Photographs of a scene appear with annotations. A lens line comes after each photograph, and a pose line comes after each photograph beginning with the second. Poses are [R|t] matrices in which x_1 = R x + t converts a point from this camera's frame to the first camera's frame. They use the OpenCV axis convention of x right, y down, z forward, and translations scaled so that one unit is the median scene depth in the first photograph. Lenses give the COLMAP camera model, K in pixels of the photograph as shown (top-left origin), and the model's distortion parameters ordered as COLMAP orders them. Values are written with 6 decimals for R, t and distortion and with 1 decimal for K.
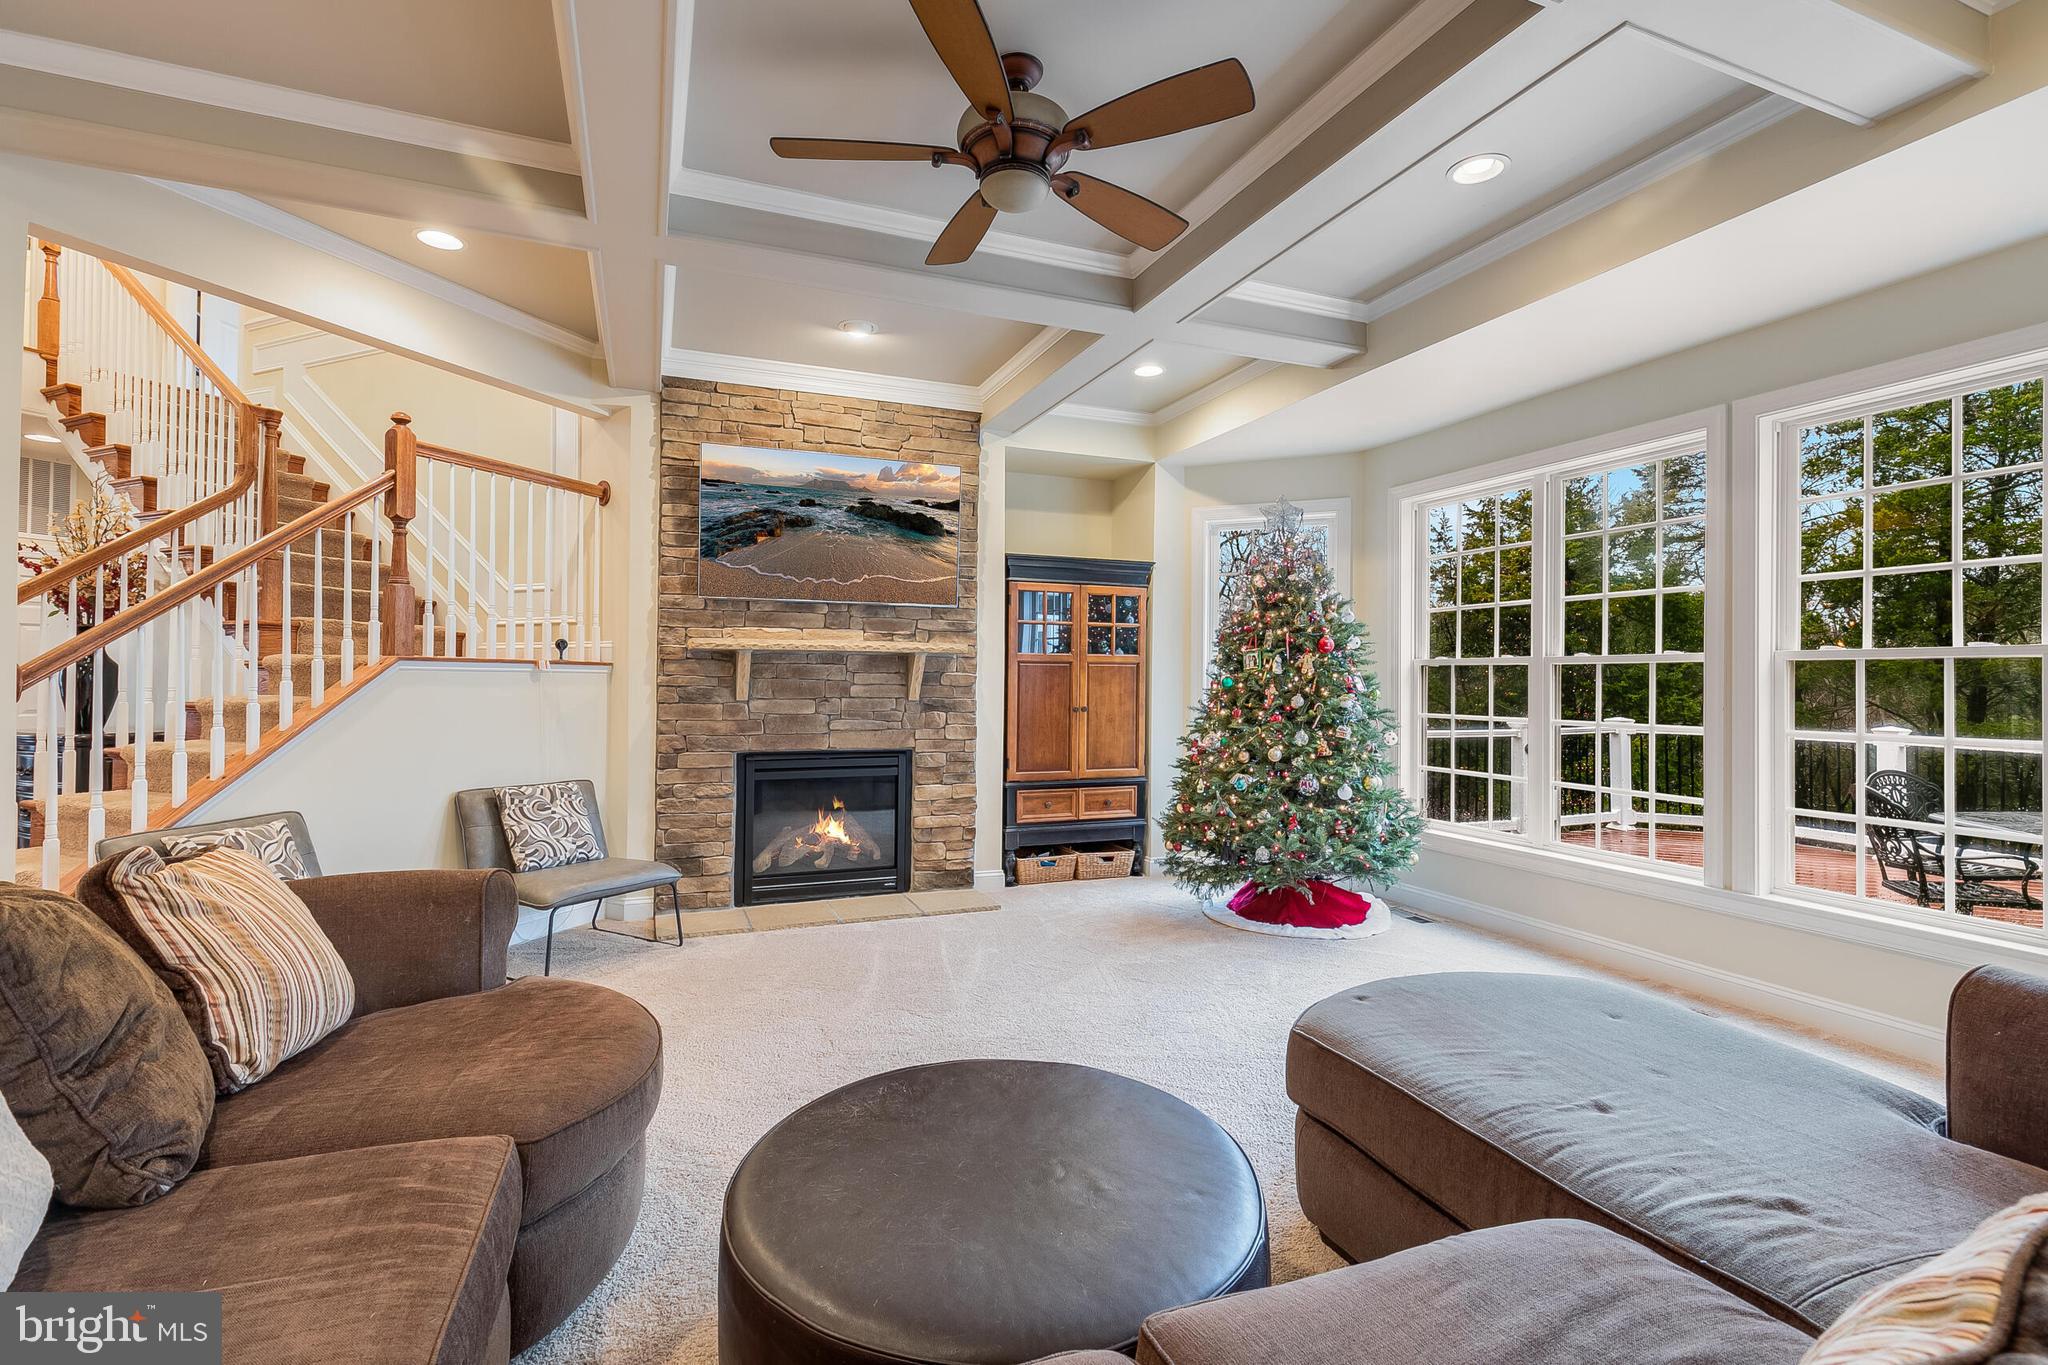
lens RADIAL K [[929.2, 0, 1018.0], [0, 929.2, 666.0], [0, 0, 1]] dist [0.001273, 0.000022]
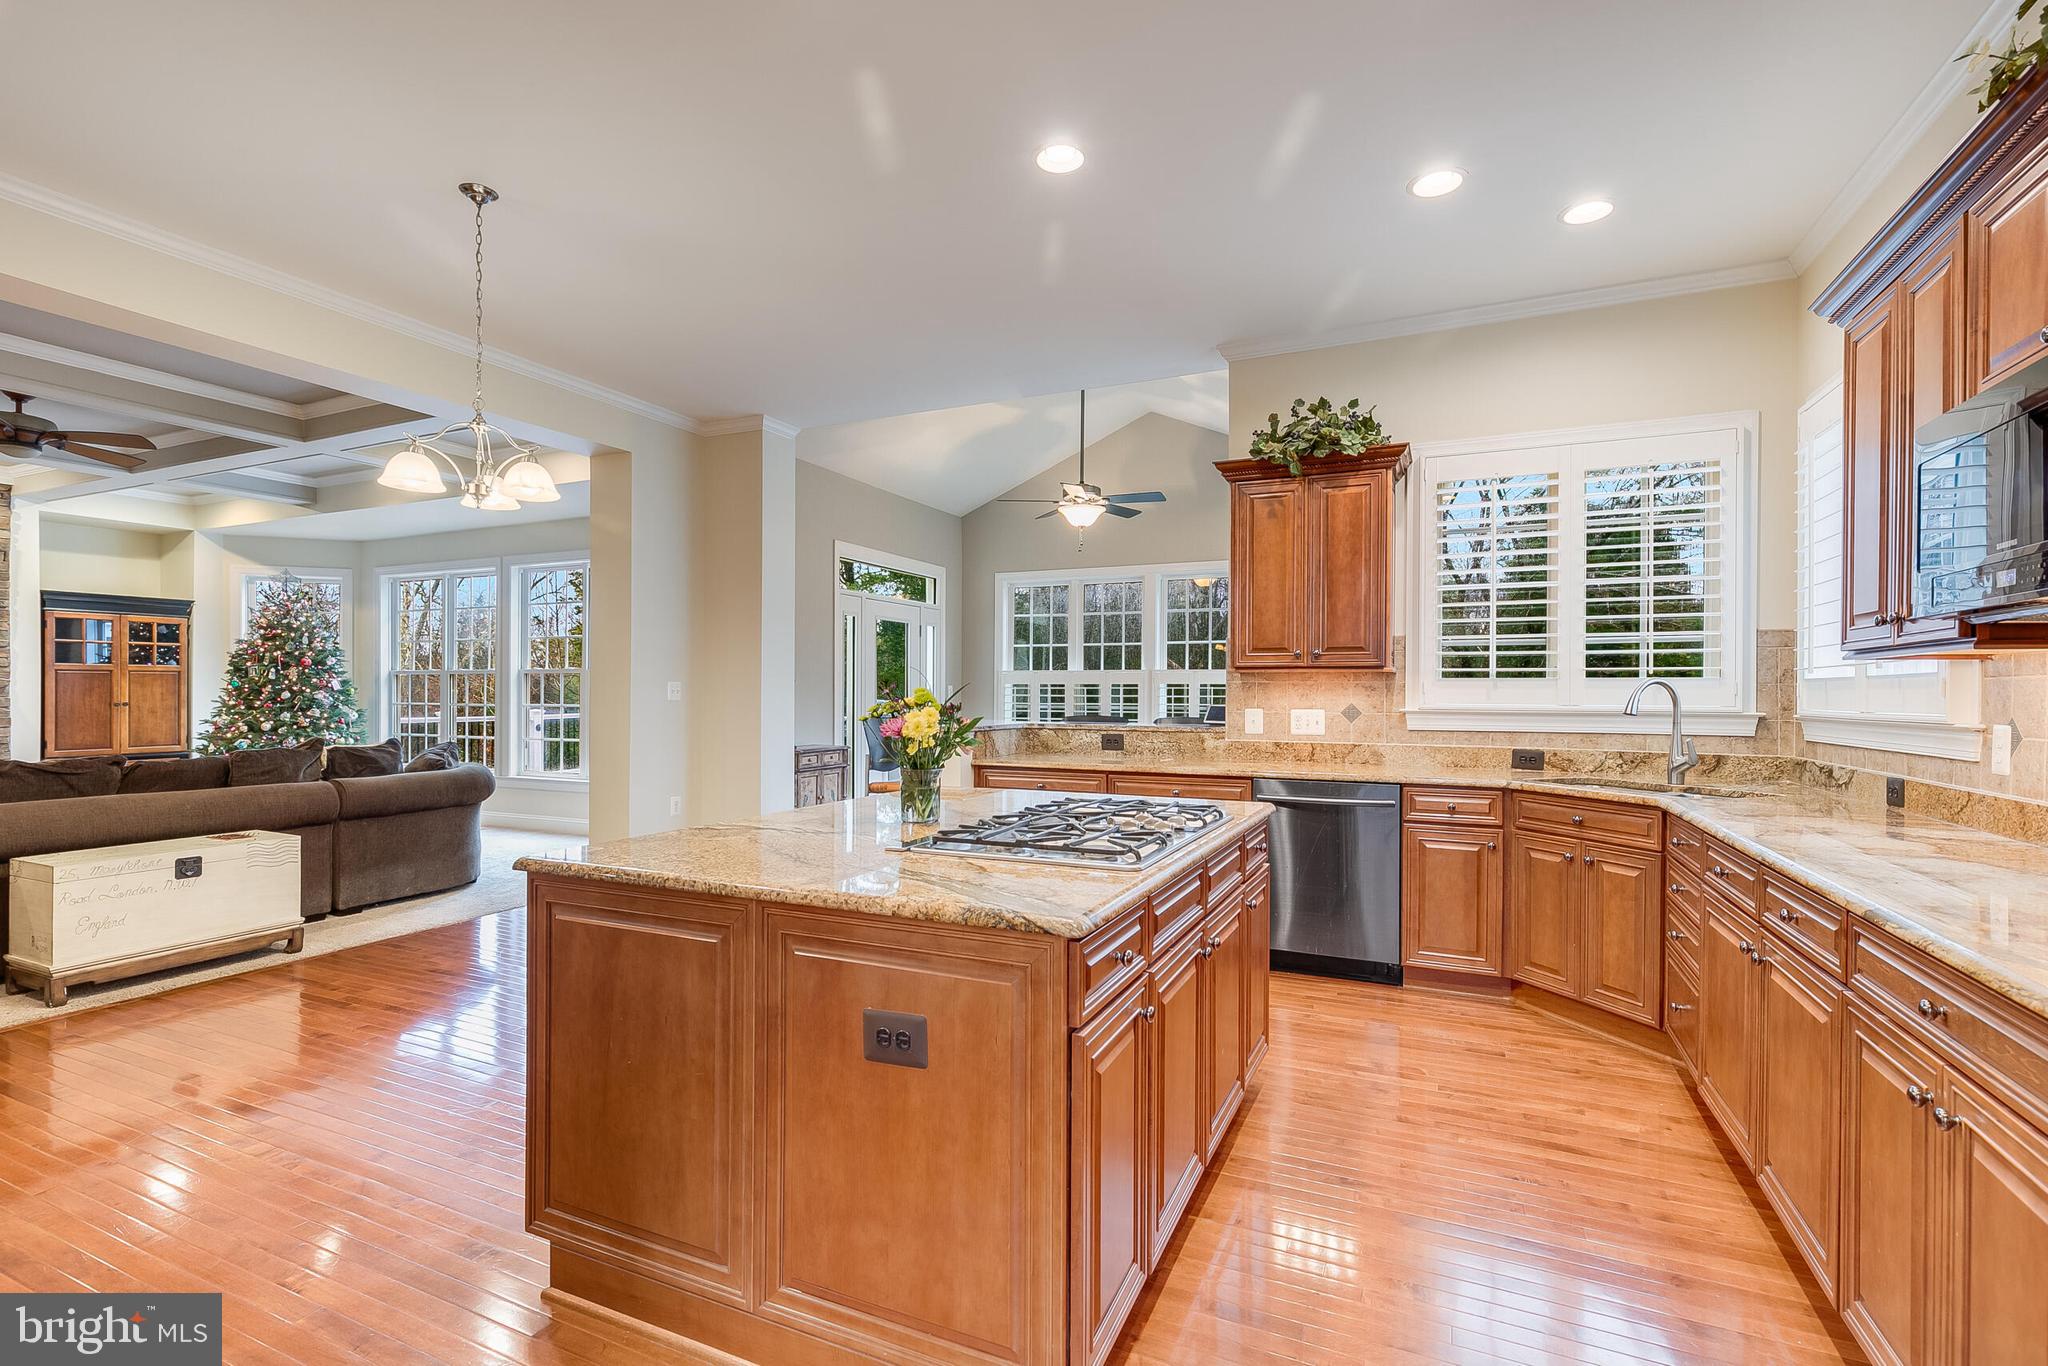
lens RADIAL K [[936.4, 0, 1015.8], [0, 936.4, 691.3], [0, 0, 1]] dist [0.005689, -0.000106]
pose [[0.728770, -0.006683, 0.684725, 0.091452], [-0.007509, 0.999814, 0.017750, -0.009141], [-0.684717, -0.018077, 0.728585, -1.102017]]
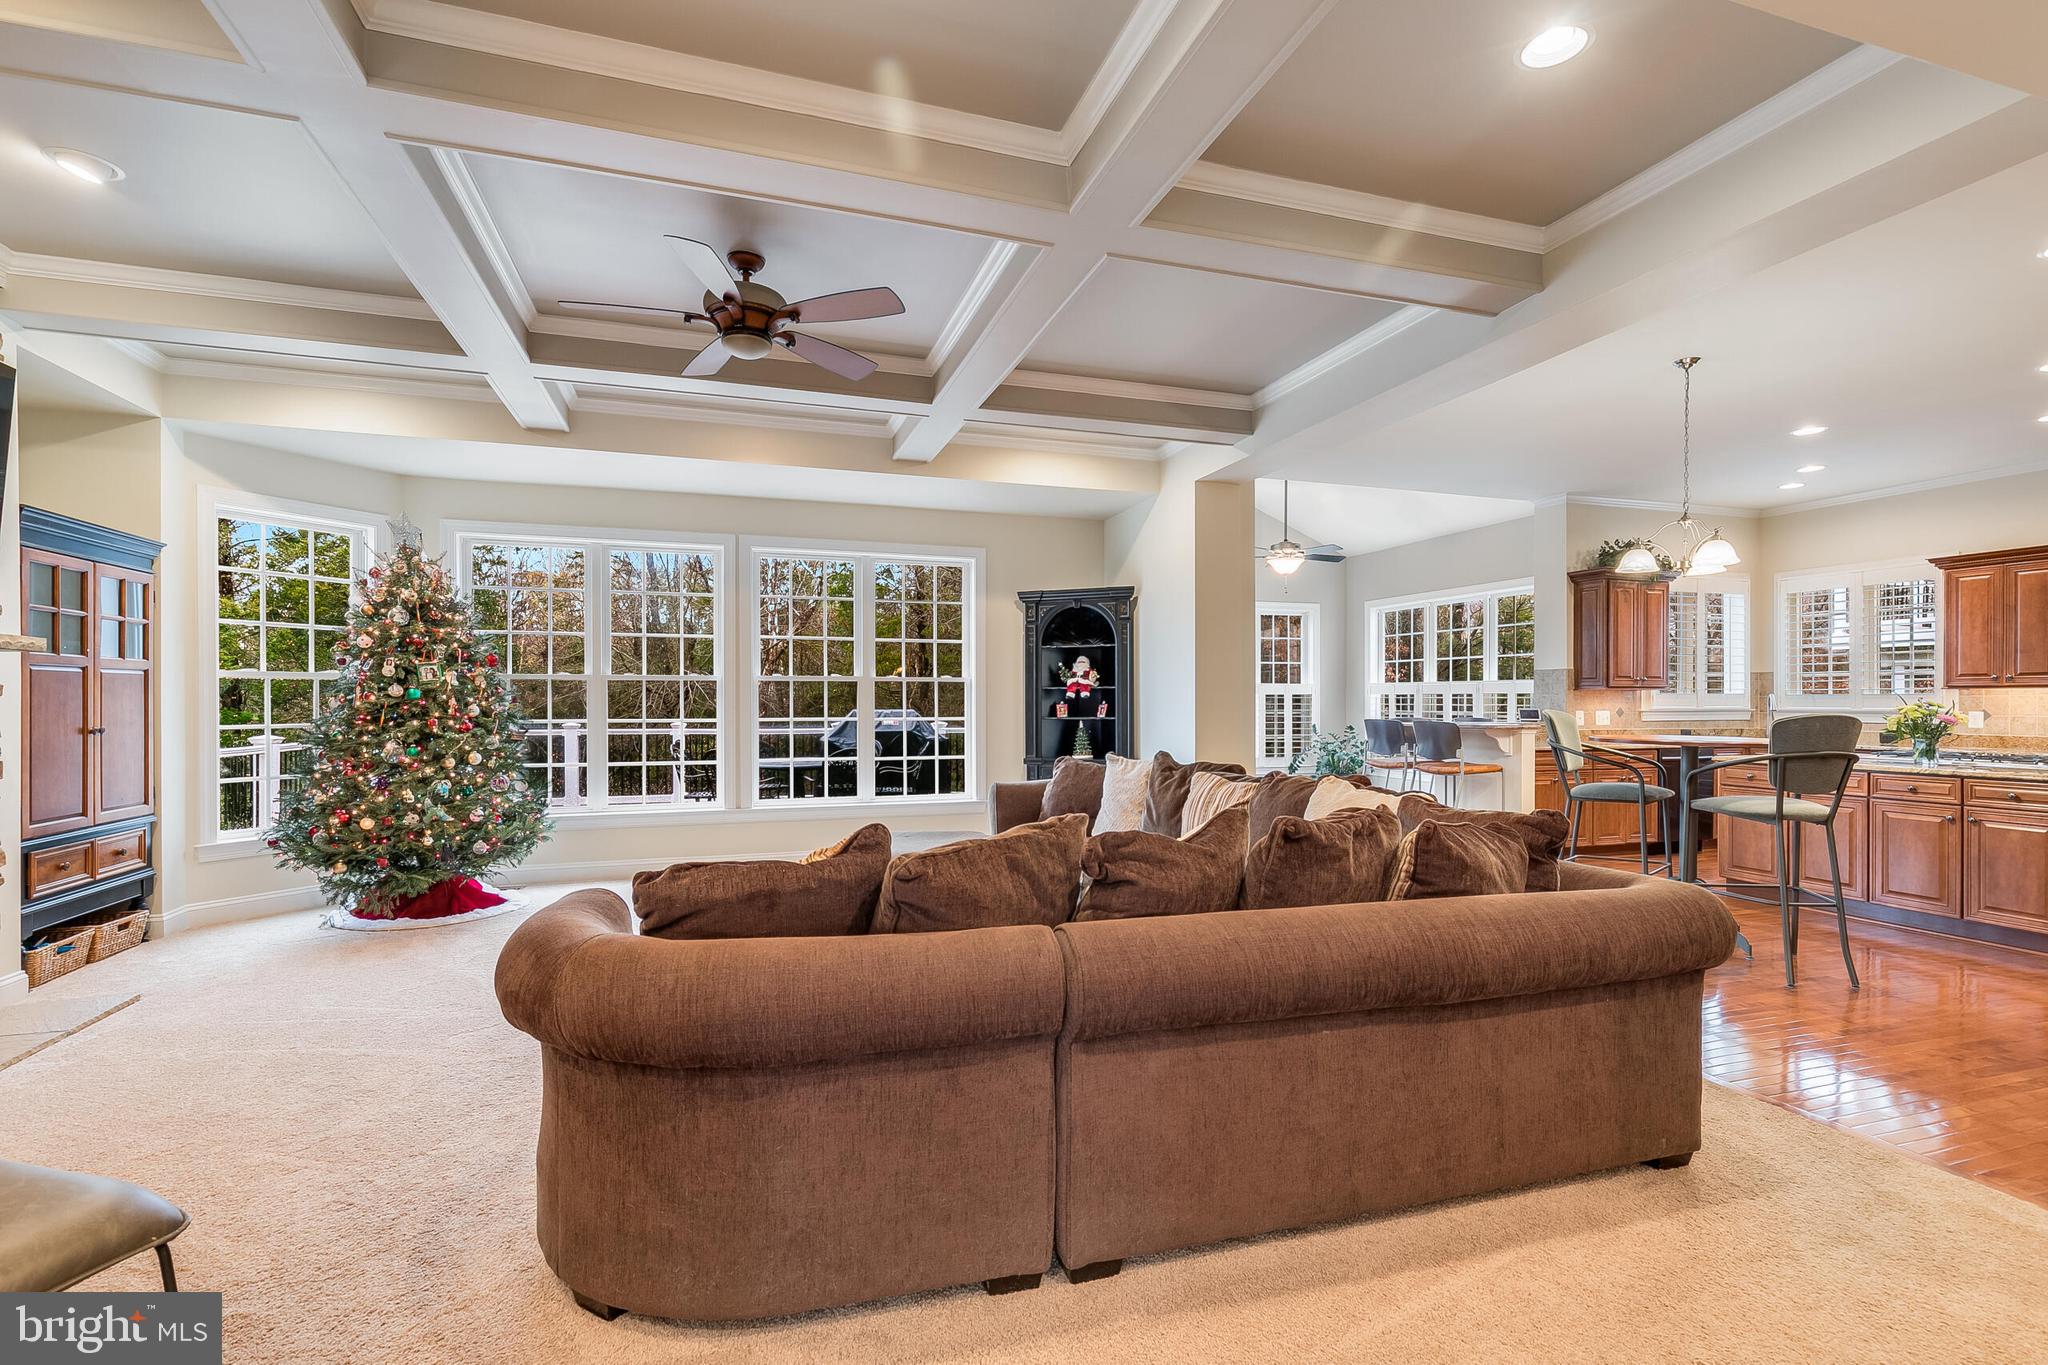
lens RADIAL K [[931.1, 0, 1025.8], [0, 931.1, 701.3], [0, 0, 1]] dist [0.002448, -0.000055]
pose [[0.068109, -0.010898, 0.997618, -0.737184], [-0.015777, 0.999804, 0.011999, 0.002914], [-0.997553, -0.016557, 0.067923, 0.256734]]
